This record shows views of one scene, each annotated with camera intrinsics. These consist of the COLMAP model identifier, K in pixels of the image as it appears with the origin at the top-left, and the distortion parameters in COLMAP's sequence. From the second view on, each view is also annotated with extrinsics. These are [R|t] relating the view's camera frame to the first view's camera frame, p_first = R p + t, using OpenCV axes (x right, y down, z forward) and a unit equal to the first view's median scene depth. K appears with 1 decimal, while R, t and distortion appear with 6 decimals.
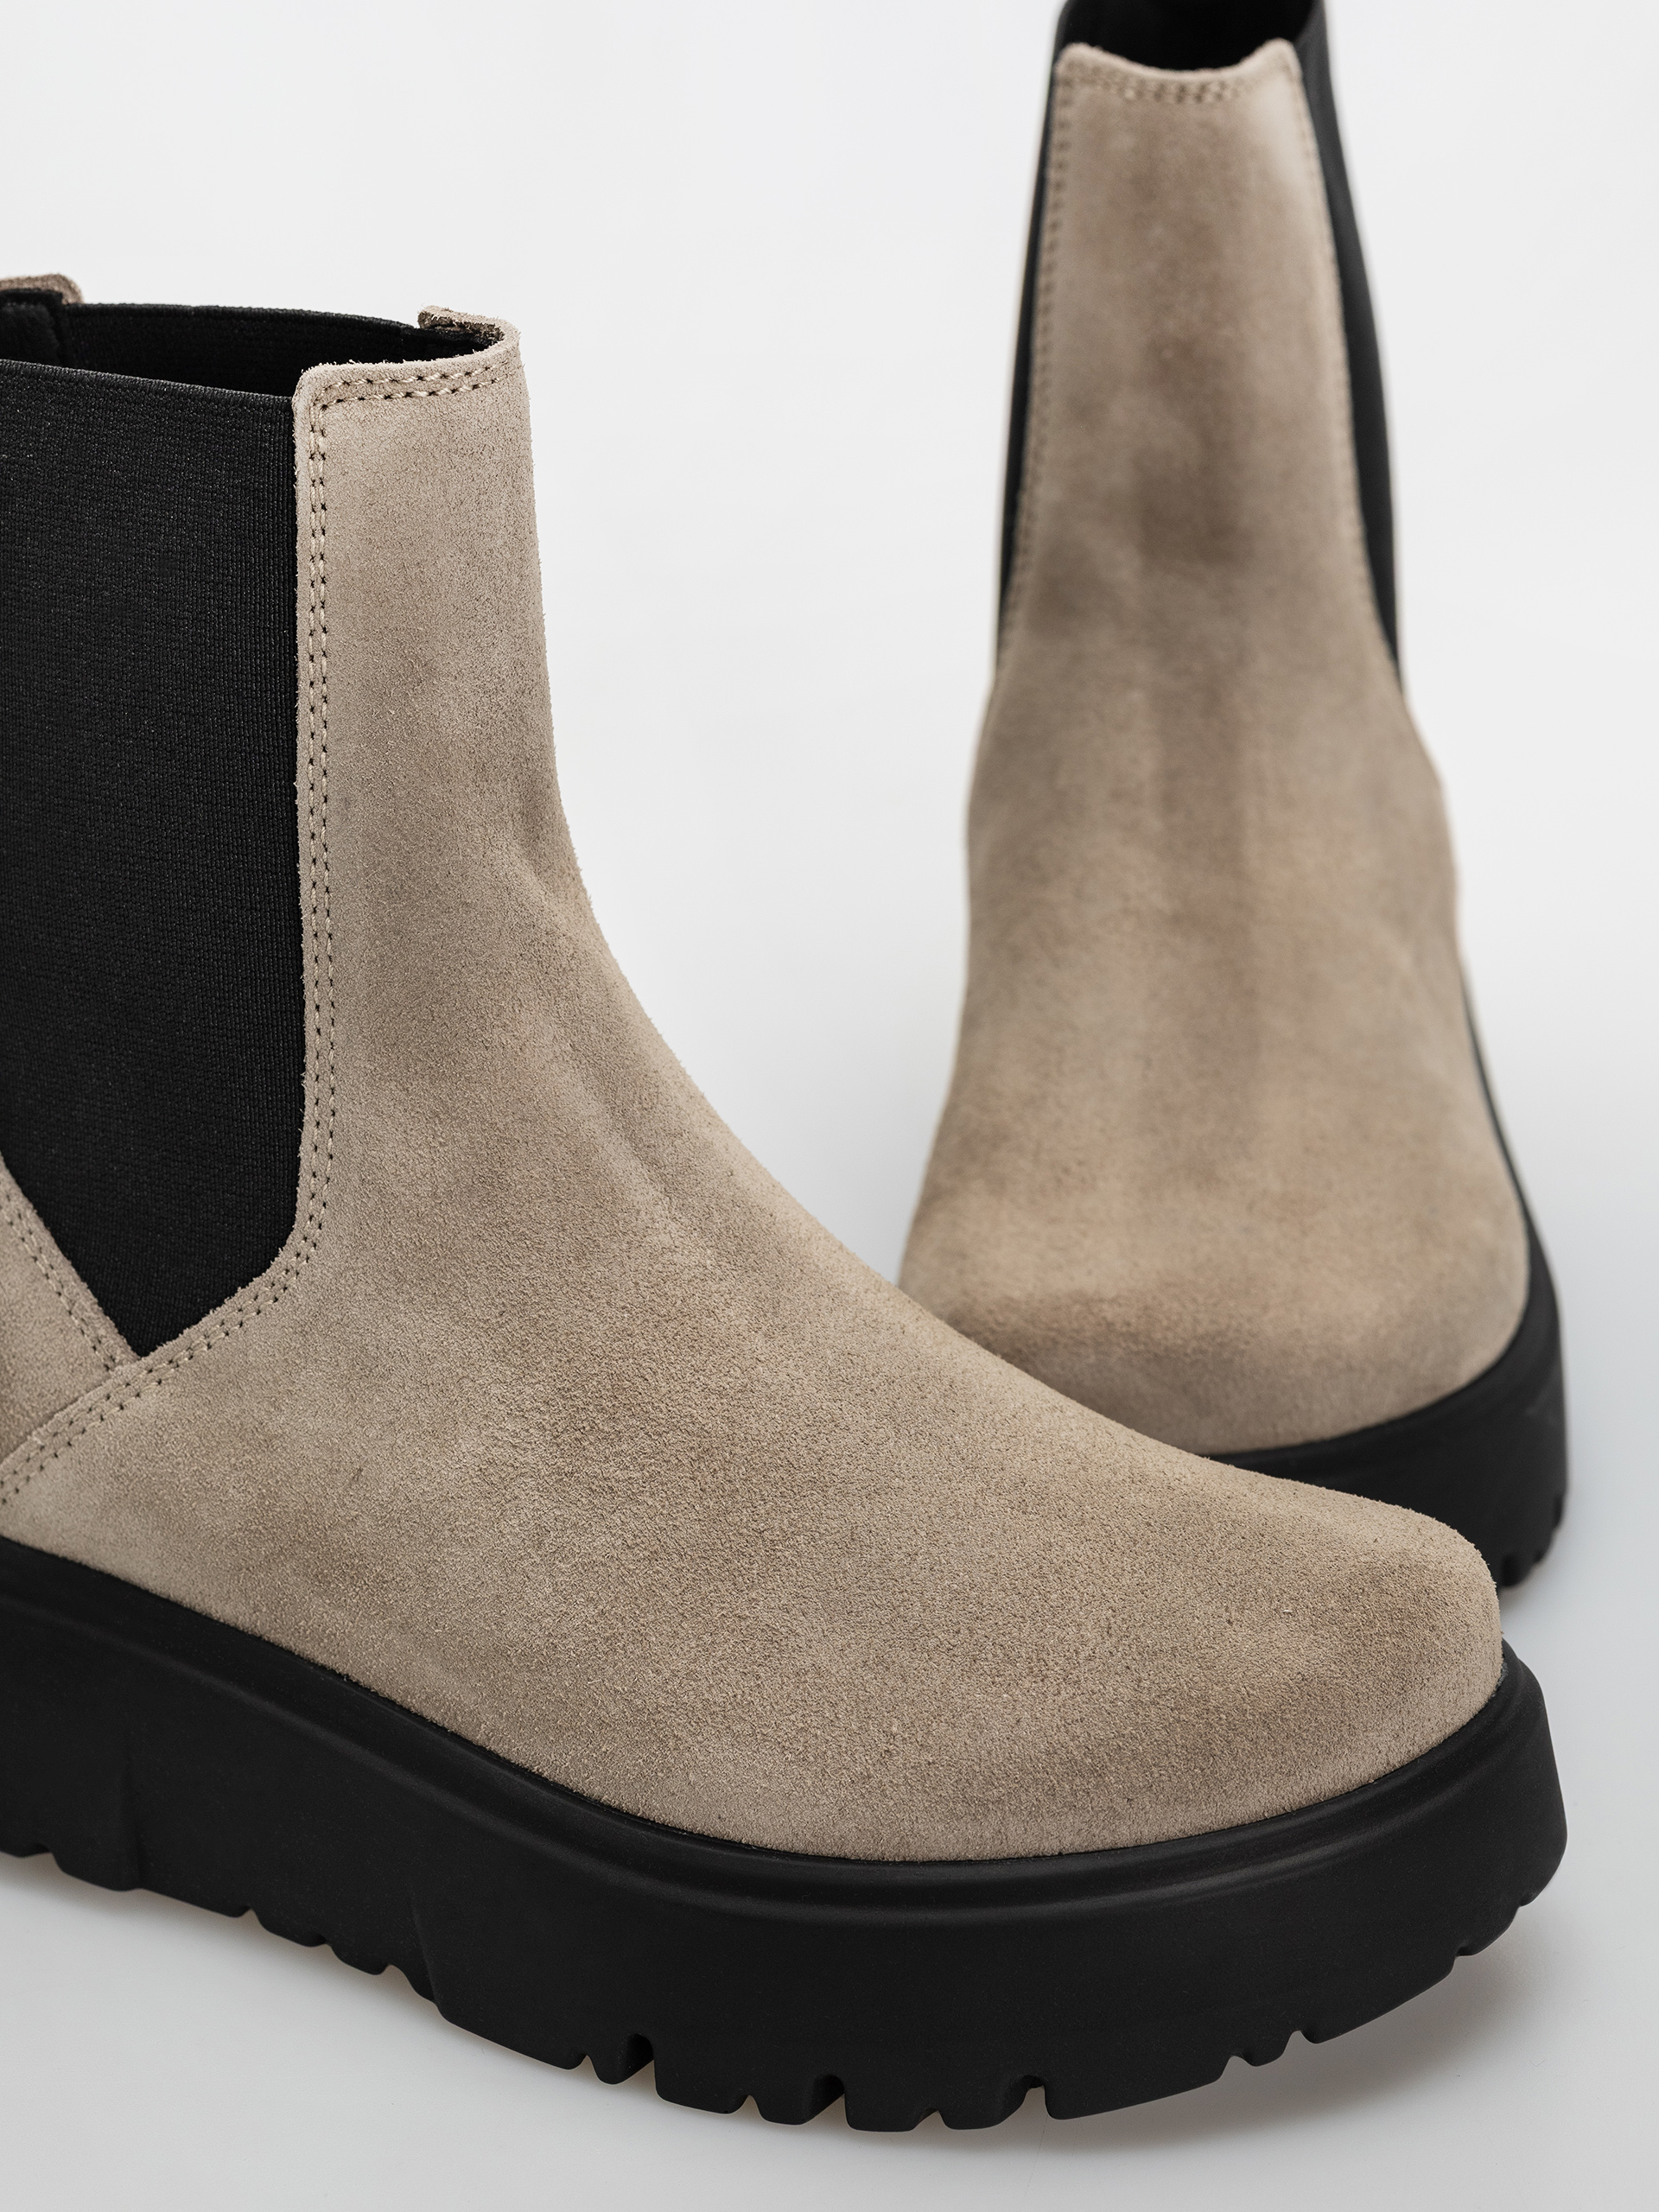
lens RADIAL K [[5341.6, 0, 829.5], [0, 5341.6, 1106.0], [0, 0, 1]] dist [-0.008014, -0.134685]
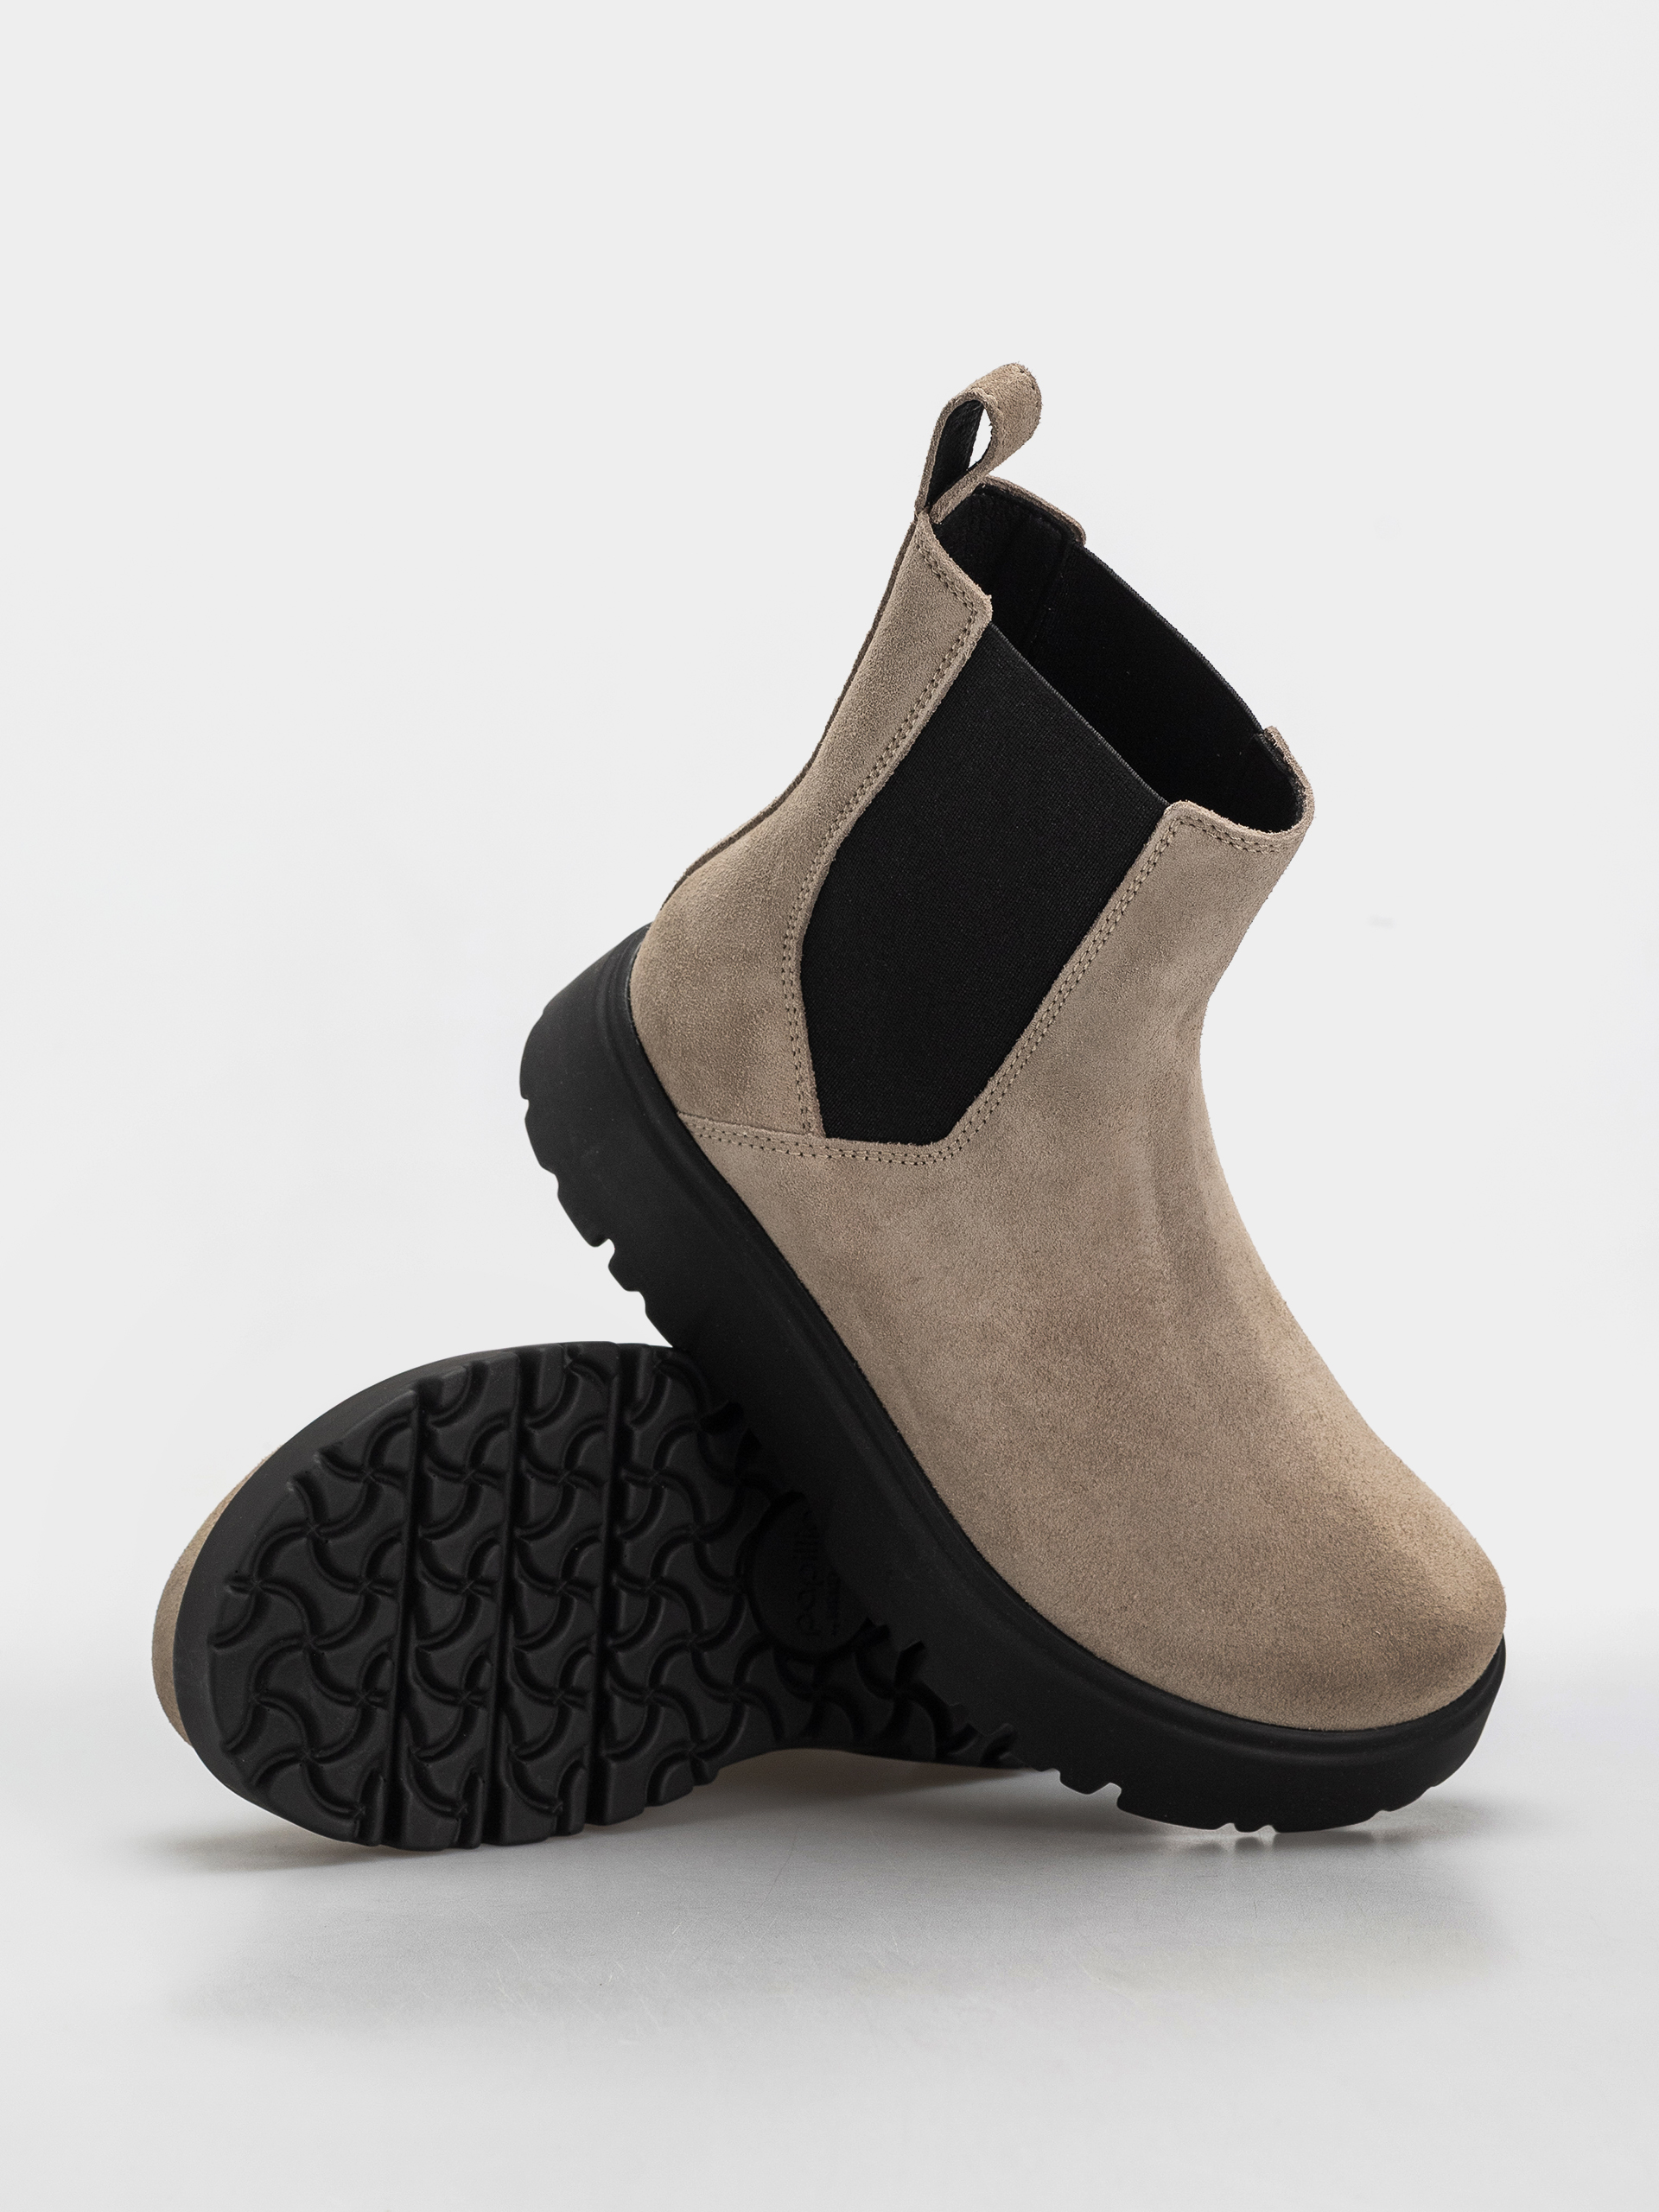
lens RADIAL K [[5341.6, 0, 829.5], [0, 5341.6, 1106.0], [0, 0, 1]] dist [-0.008014, -0.134685]
pose [[0.897067, 0.439253, 0.048247, -0.216348], [-0.423763, 0.824162, 0.375742, -0.583374], [0.125282, -0.357511, 0.925467, -0.498956]]
